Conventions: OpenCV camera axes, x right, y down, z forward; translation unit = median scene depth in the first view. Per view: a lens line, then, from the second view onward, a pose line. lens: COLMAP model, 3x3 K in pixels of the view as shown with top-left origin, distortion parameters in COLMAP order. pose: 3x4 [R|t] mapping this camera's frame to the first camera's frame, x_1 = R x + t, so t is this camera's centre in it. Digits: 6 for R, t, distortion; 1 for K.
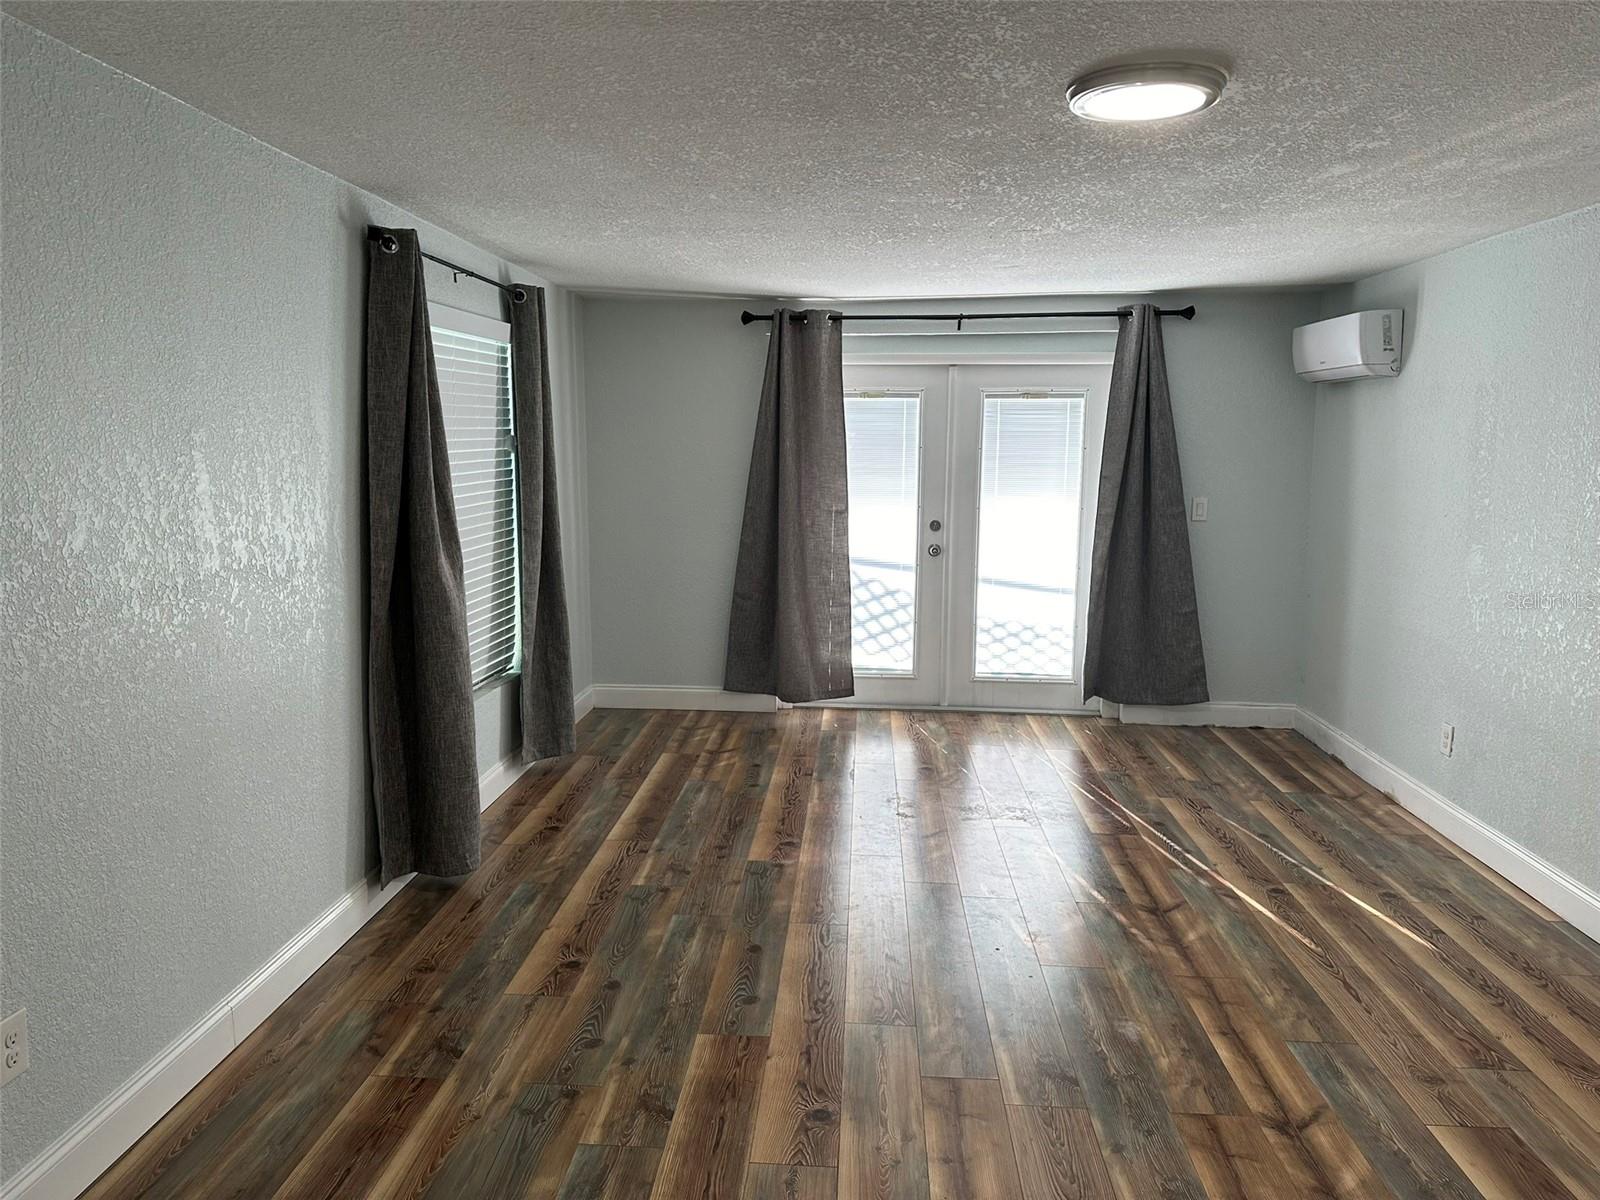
lens RADIAL K [[1116.7, 0, 842.8], [0, 1116.7, 574.0], [0, 0, 1]] dist [0.126179, -0.242936]
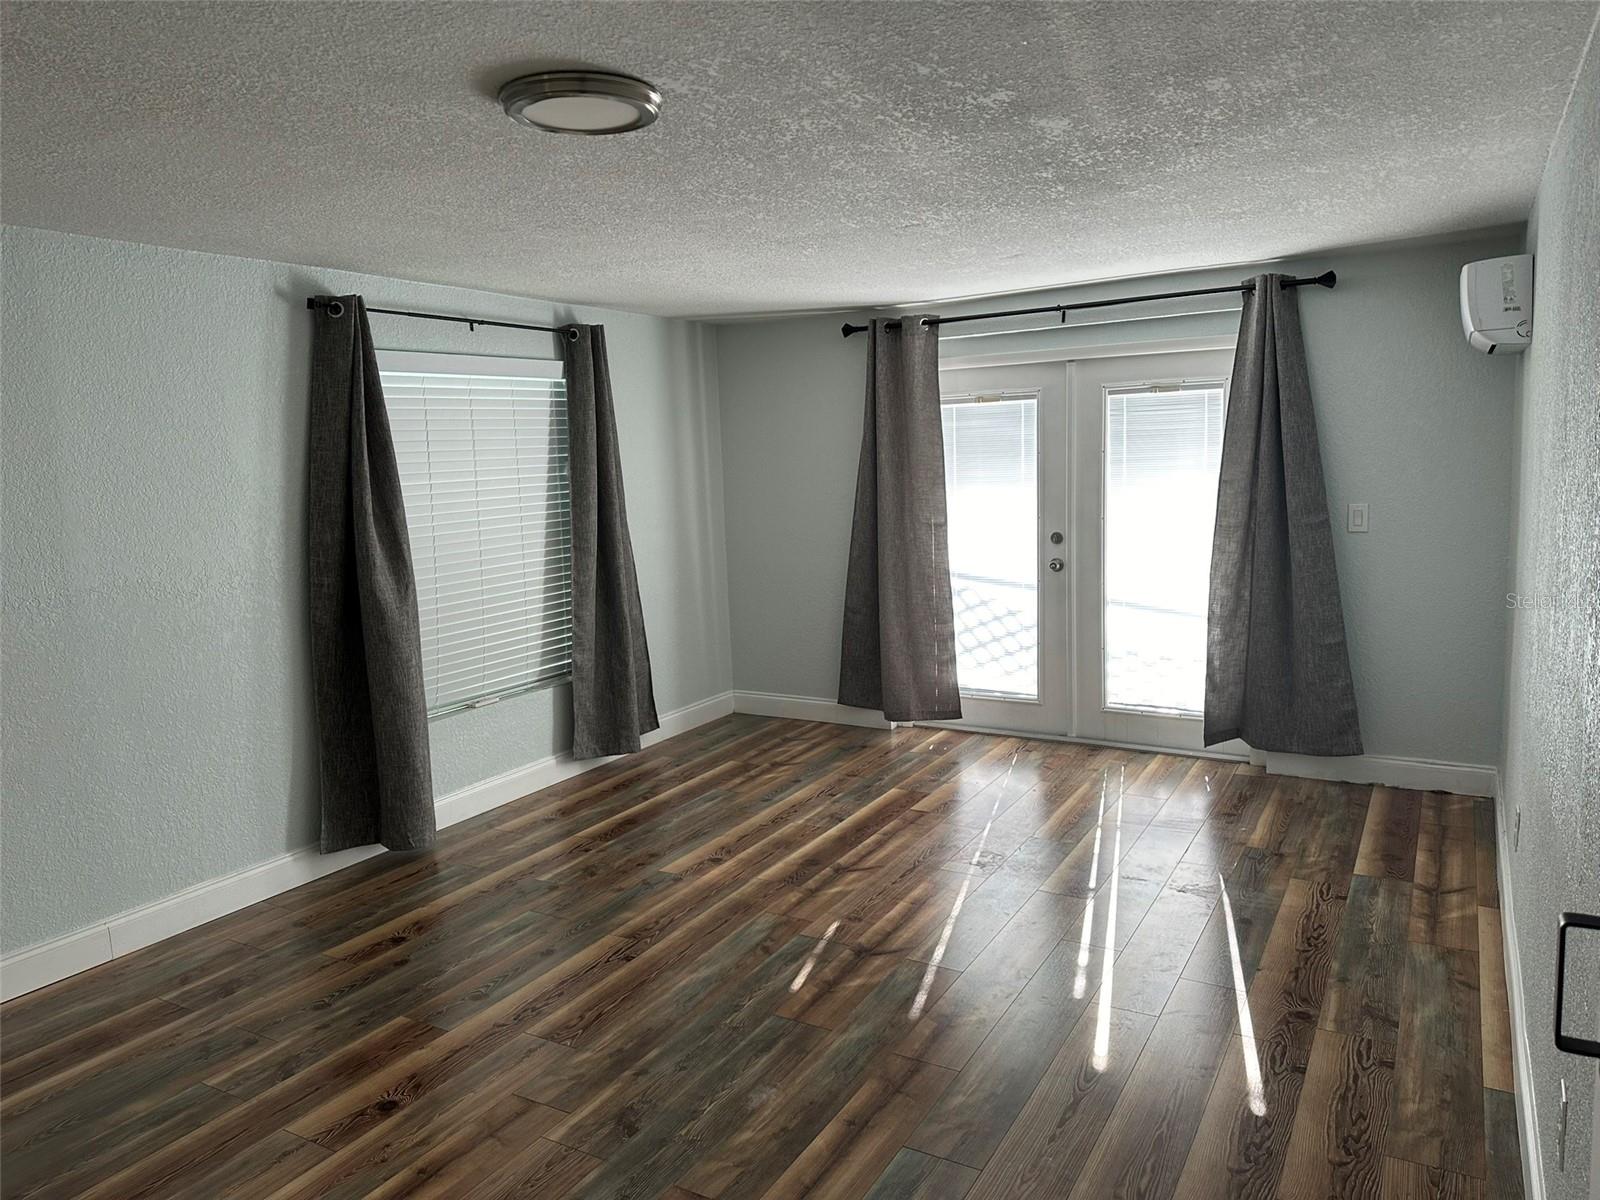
lens RADIAL K [[1134.5, 0, 808.1], [0, 1134.5, 578.7], [0, 0, 1]] dist [0.147658, -0.258001]
pose [[0.896057, 0.011778, -0.443783, 0.332517], [-0.011423, 0.999929, 0.003474, -0.011677], [0.443792, 0.001957, 0.896128, 0.080483]]
